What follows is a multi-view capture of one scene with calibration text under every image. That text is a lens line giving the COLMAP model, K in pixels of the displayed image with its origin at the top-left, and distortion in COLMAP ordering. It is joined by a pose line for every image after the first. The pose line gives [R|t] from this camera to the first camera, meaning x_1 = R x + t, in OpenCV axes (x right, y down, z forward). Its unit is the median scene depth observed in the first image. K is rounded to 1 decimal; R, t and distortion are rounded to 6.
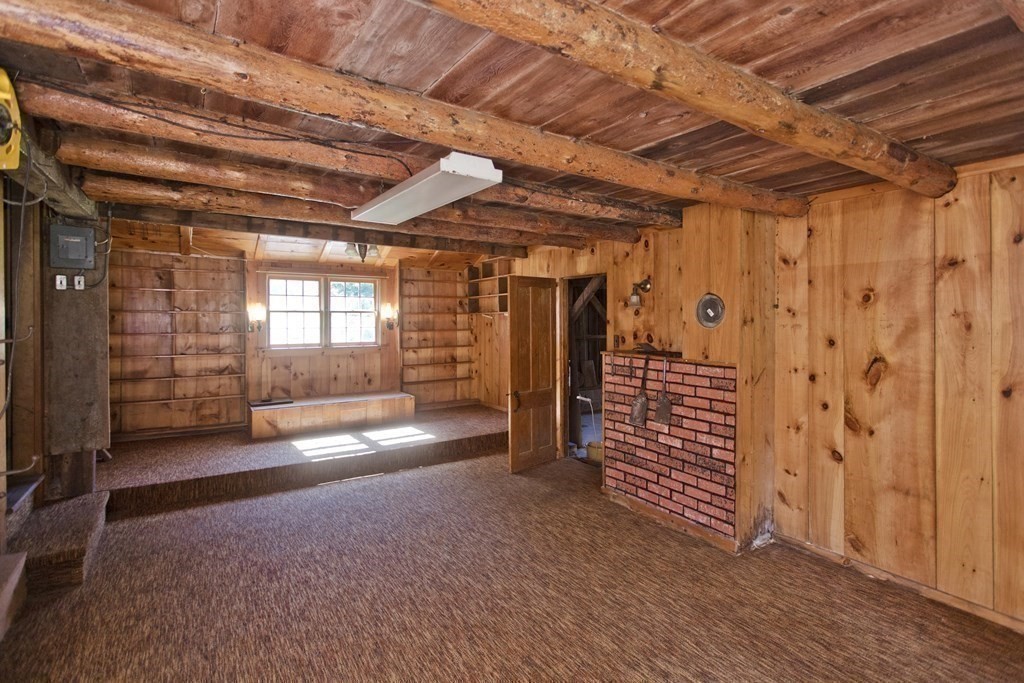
lens RADIAL K [[485.8, 0, 517.1], [0, 485.8, 318.8], [0, 0, 1]] dist [0.000713, 0.001520]
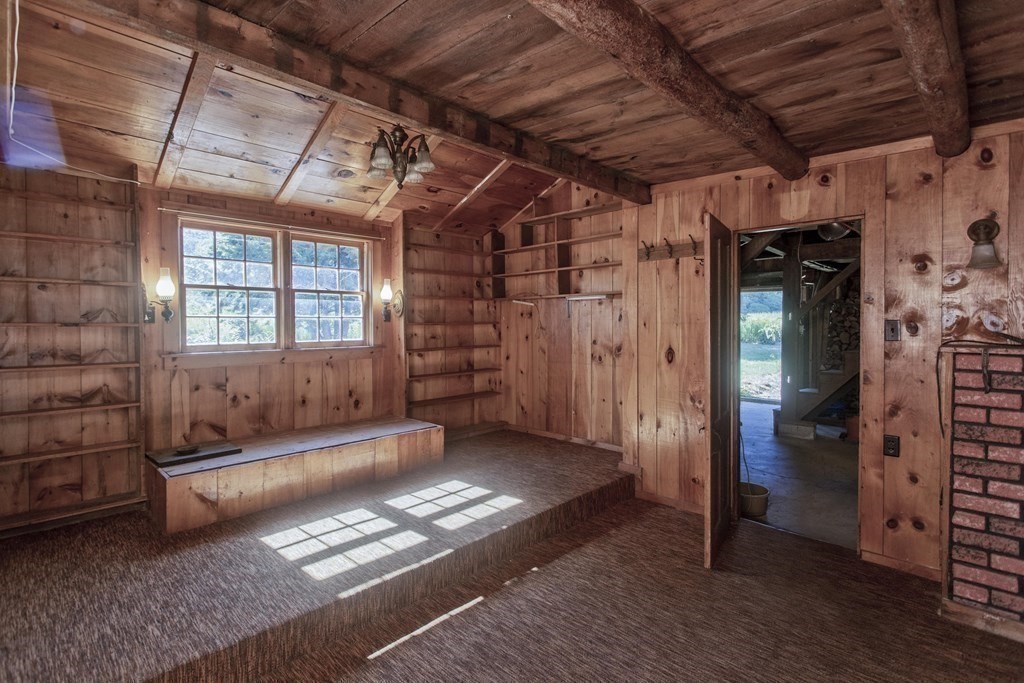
lens RADIAL K [[489.3, 0, 519.8], [0, 489.3, 329.5], [0, 0, 1]] dist [0.001922, 0.000565]
pose [[0.976109, -0.003971, 0.217244, -0.285962], [0.000567, 0.999876, 0.015728, 0.028235], [-0.217280, -0.015229, 0.975991, 0.414883]]
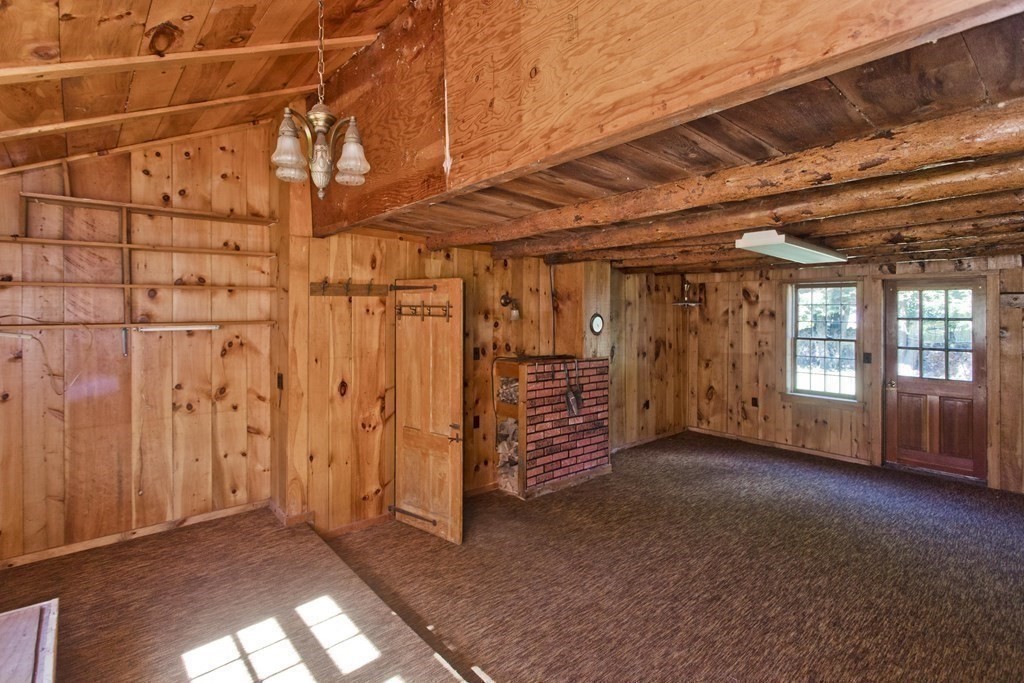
lens RADIAL K [[496.7, 0, 493.1], [0, 496.7, 307.5], [0, 0, 1]] dist [0.001848, -0.000357]
pose [[-0.110594, 0.007176, 0.993840, -0.641205], [-0.004188, 0.999962, -0.007686, -0.032116], [-0.993857, -0.005012, -0.110560, 0.855813]]
